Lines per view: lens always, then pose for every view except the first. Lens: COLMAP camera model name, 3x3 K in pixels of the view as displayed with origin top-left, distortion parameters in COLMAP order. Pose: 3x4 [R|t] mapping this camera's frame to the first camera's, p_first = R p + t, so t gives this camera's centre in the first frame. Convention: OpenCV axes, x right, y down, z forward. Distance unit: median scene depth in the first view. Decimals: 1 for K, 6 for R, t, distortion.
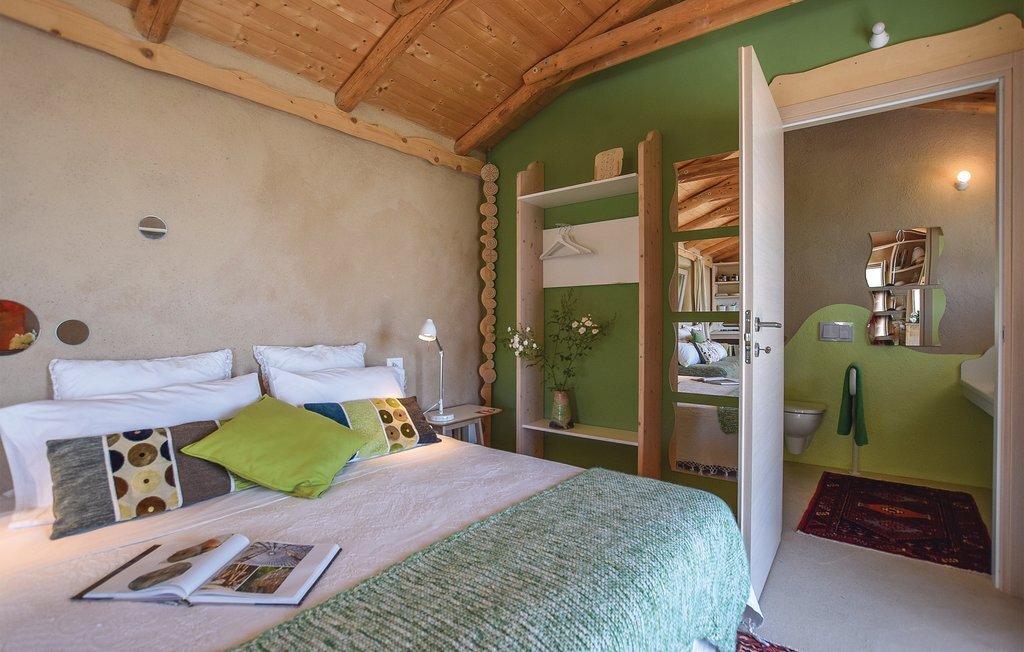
lens RADIAL K [[485.7, 0, 499.3], [0, 485.7, 327.6], [0, 0, 1]] dist [-0.018433, 0.000210]
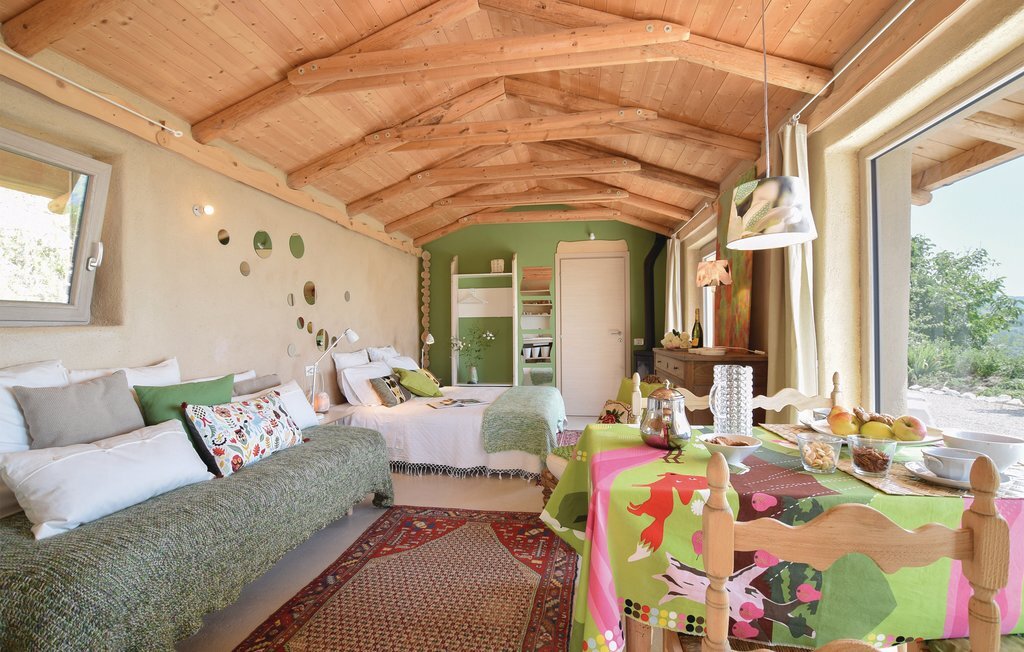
lens RADIAL K [[485.7, 0, 499.3], [0, 485.7, 327.6], [0, 0, 1]] dist [-0.018433, 0.000210]
pose [[0.876526, 0.001381, 0.481352, -0.783421], [0.005598, 0.999899, -0.013063, -0.013833], [-0.481321, 0.014145, 0.876430, -0.914221]]
